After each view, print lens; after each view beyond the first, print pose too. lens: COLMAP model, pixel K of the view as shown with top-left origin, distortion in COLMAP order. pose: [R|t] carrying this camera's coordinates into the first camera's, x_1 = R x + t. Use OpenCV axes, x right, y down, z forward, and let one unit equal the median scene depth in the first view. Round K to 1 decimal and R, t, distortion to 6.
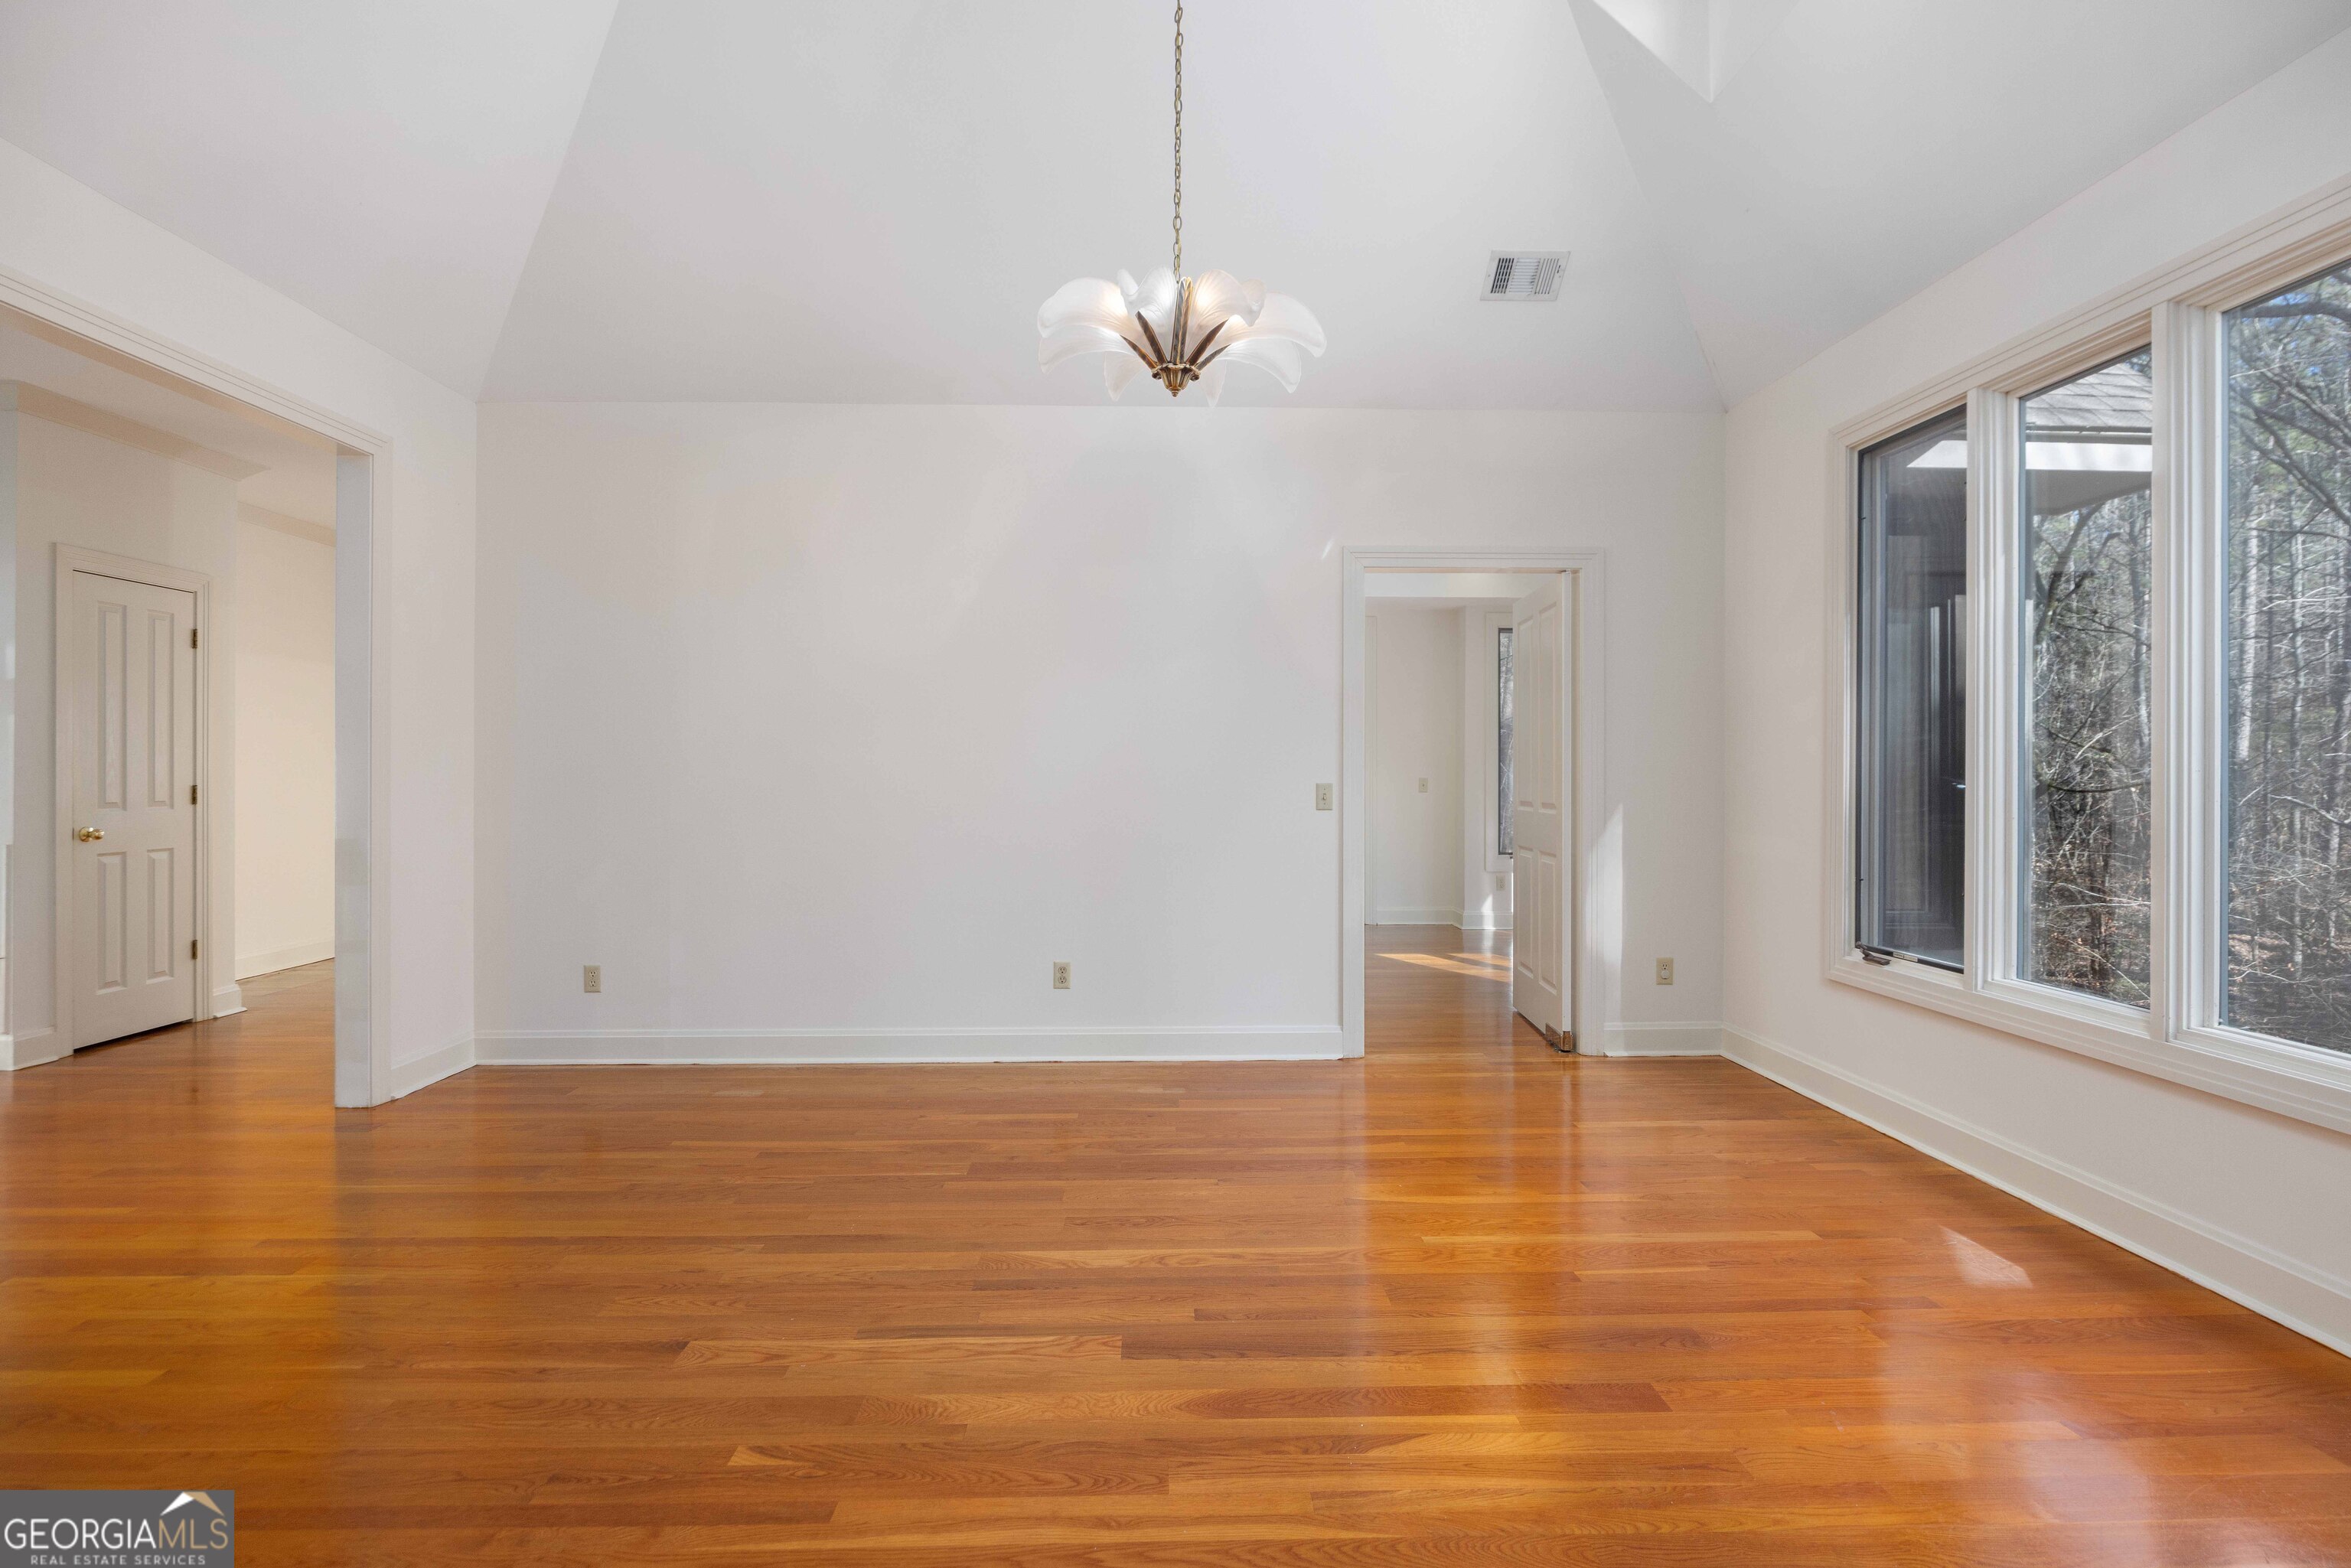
lens RADIAL K [[1121.8, 0, 1177.4], [0, 1121.8, 779.5], [0, 0, 1]] dist [-0.031000, 0.001703]
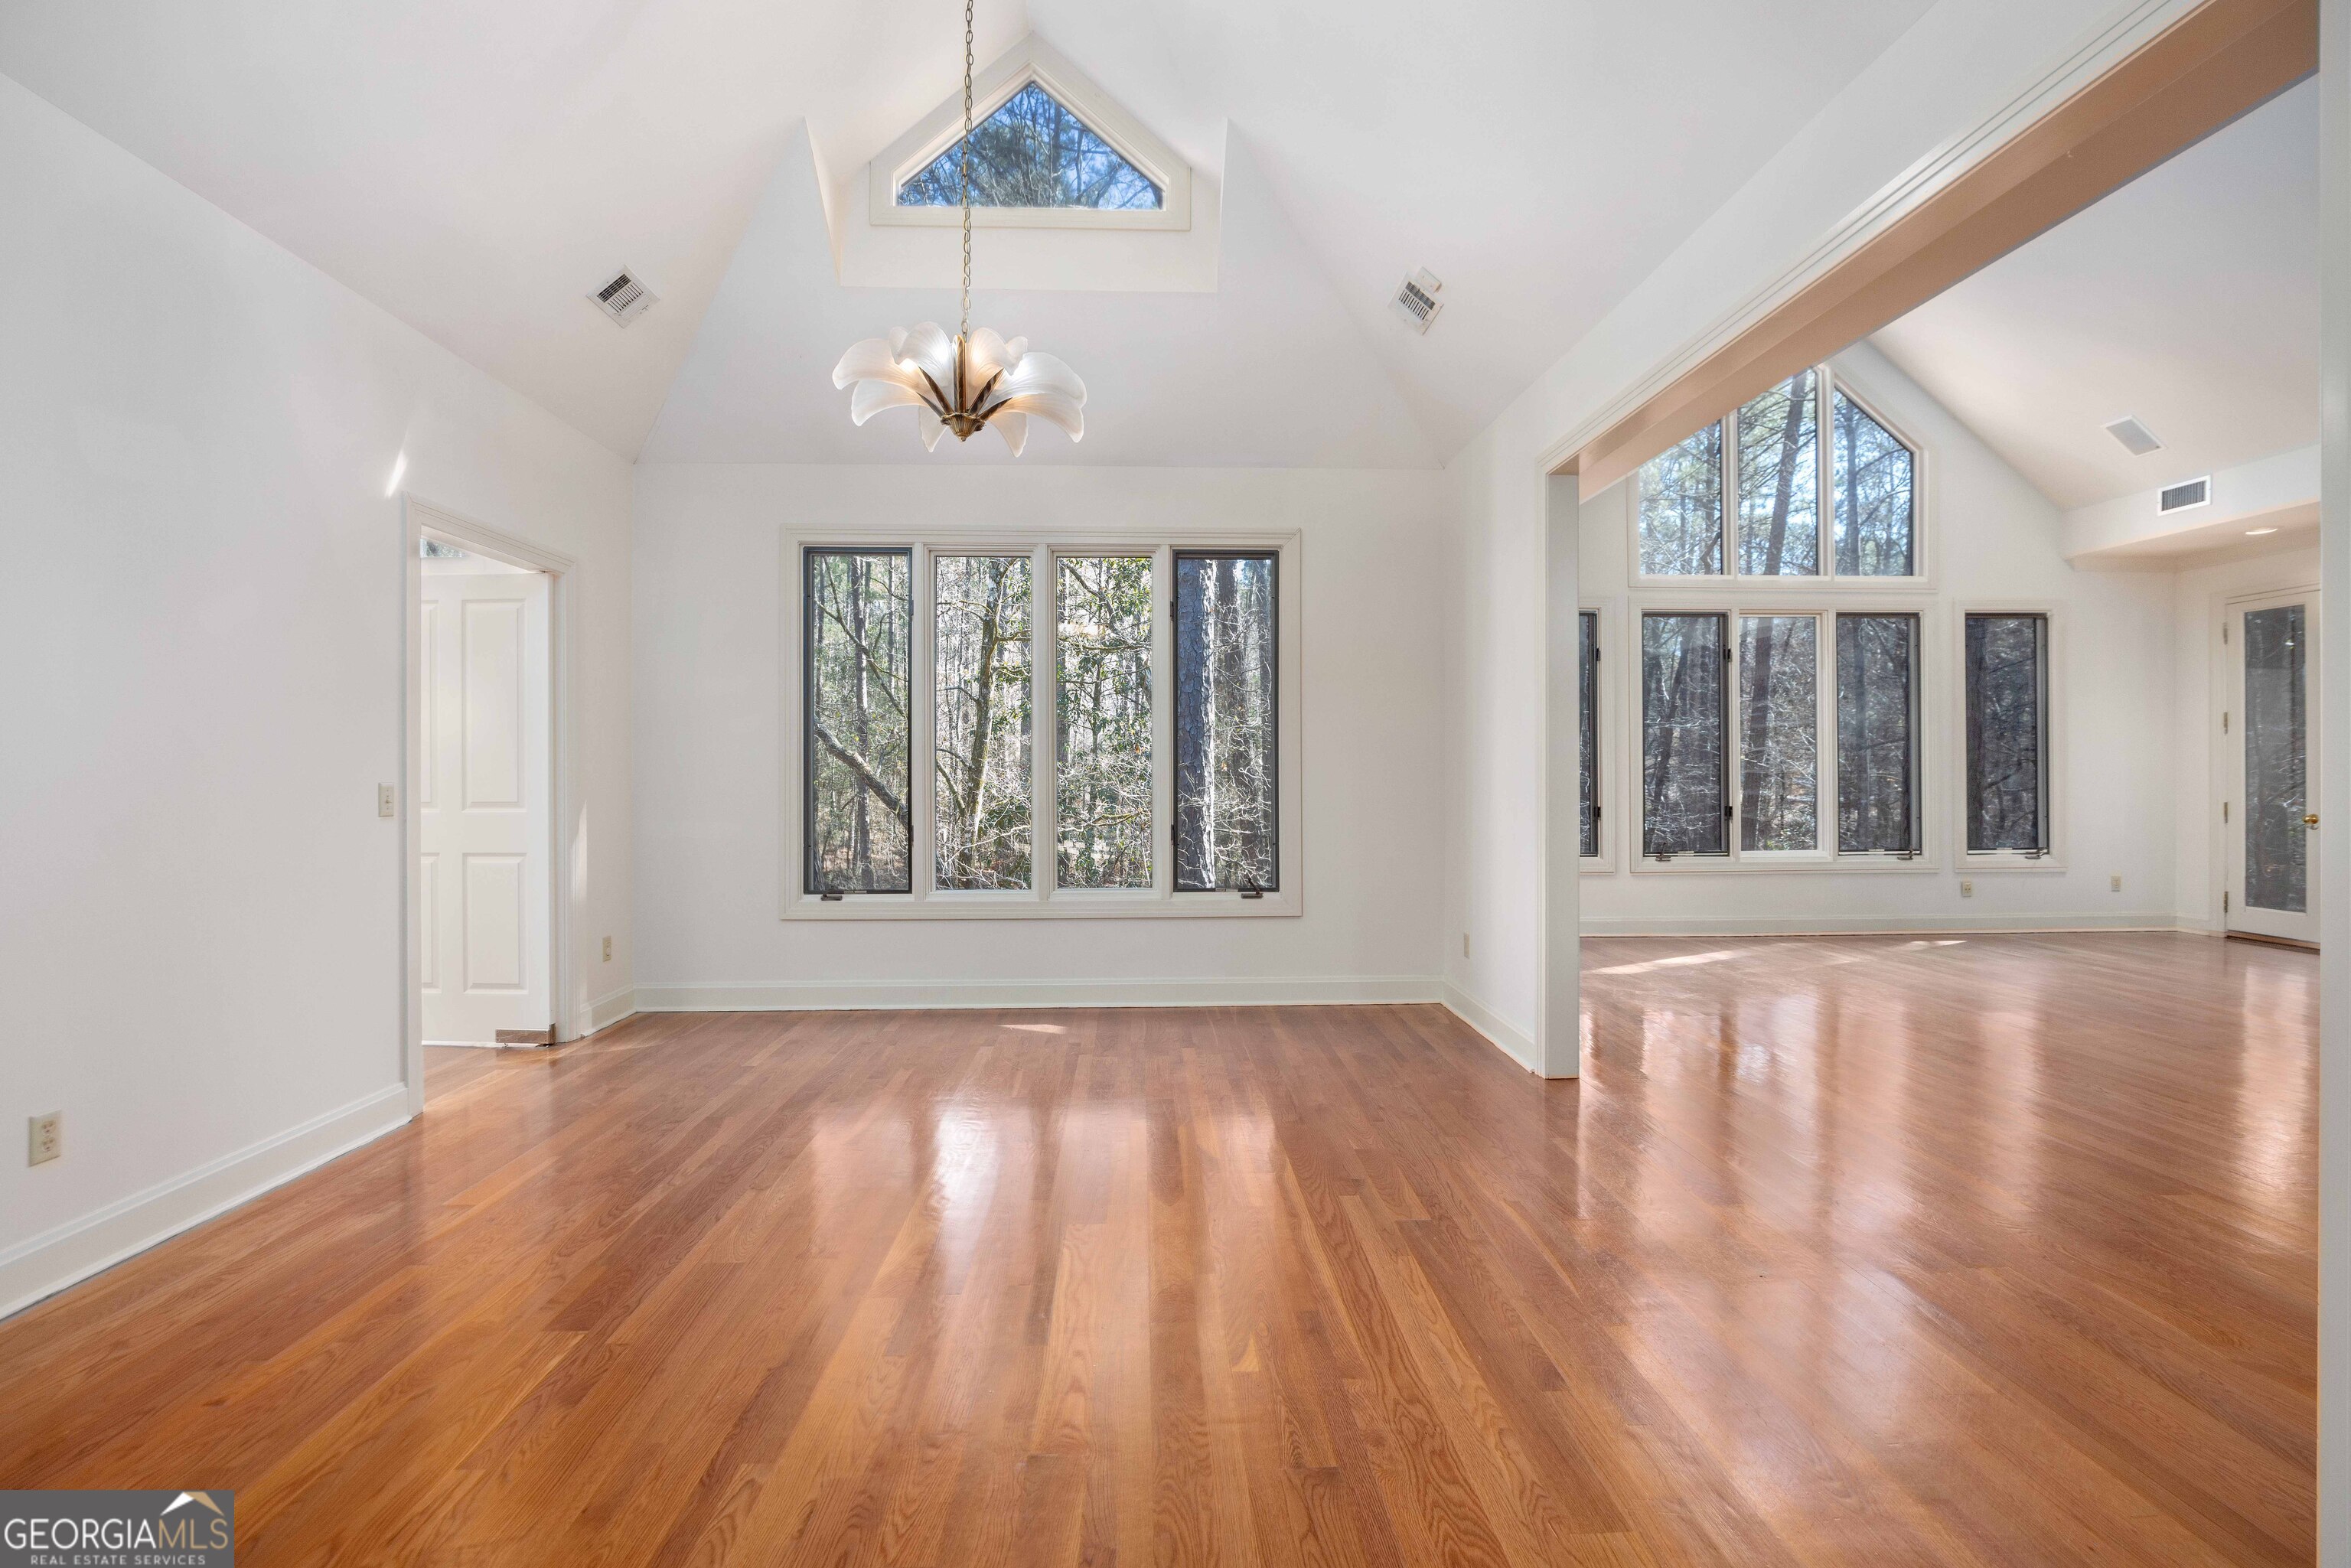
lens RADIAL K [[1030.2, 0, 1175.4], [0, 1030.2, 773.9], [0, 0, 1]] dist [-0.013845, -0.000796]
pose [[-0.011285, -0.001402, 0.999935, -0.639850], [0.004246, 0.999990, 0.001450, -0.002700], [-0.999927, 0.004262, -0.011279, 0.474366]]
